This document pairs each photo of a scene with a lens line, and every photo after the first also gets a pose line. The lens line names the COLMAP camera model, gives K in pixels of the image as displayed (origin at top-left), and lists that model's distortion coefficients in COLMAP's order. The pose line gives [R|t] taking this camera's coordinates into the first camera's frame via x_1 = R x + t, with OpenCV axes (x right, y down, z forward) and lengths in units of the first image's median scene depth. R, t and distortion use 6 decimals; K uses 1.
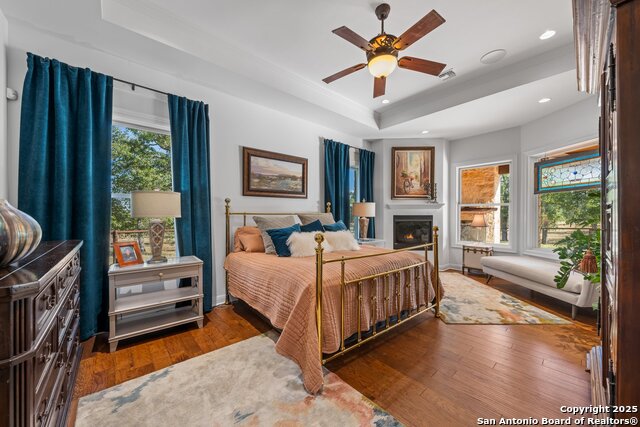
lens RADIAL K [[245.4, 0, 317.0], [0, 245.4, 216.5], [0, 0, 1]] dist [0.000735, -0.000067]
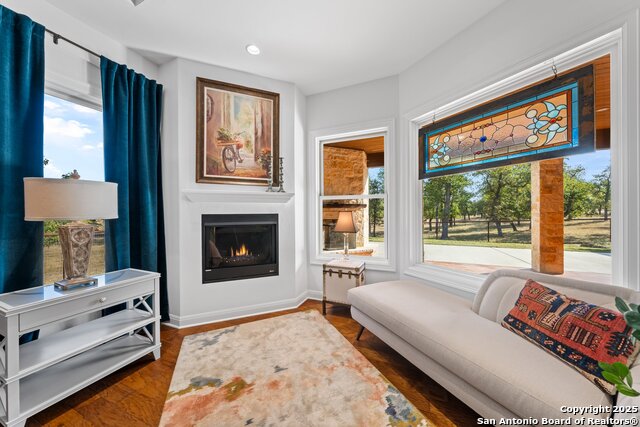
lens RADIAL K [[218.5, 0, 320.9], [0, 218.5, 213.5], [0, 0, 1]] dist [0.001751, -0.000022]
pose [[0.902917, -0.007699, 0.429746, 0.342311], [0.009831, 0.999948, -0.002740, -0.003374], [-0.429702, 0.006699, 0.902946, 0.494649]]
